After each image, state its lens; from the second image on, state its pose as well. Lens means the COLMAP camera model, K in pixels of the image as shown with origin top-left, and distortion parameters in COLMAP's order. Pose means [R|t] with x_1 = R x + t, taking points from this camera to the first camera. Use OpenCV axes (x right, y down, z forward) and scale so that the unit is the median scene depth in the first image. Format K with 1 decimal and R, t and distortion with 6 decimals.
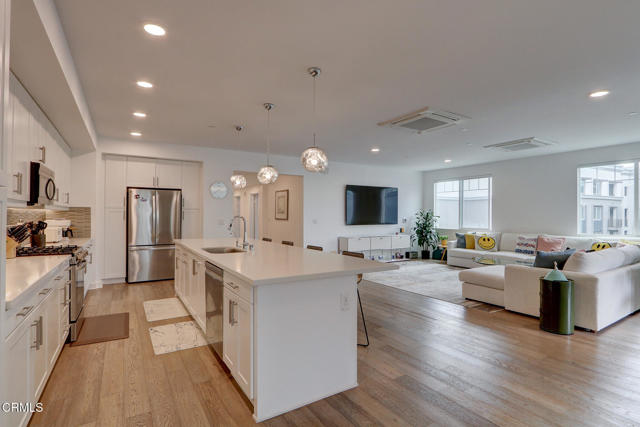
lens RADIAL K [[308.1, 0, 320.7], [0, 308.1, 214.5], [0, 0, 1]] dist [-0.001079, -0.000047]
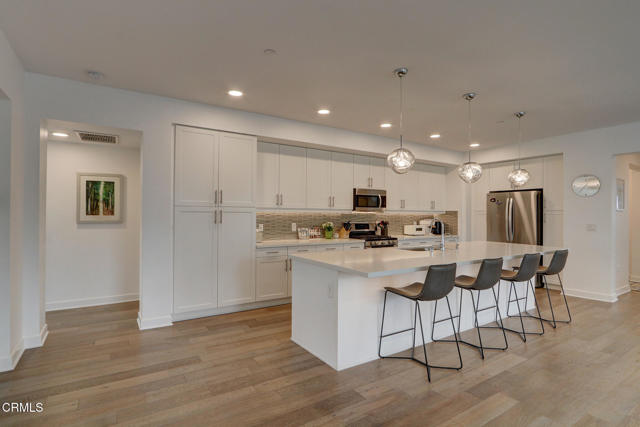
lens RADIAL K [[324.0, 0, 320.5], [0, 324.0, 214.0], [0, 0, 1]] dist [0.000434, 0.000020]
pose [[0.013754, -0.007516, -0.999877, 0.587725], [-0.001323, 0.999971, -0.007535, -0.000161], [0.999905, 0.001426, 0.013744, 0.419289]]
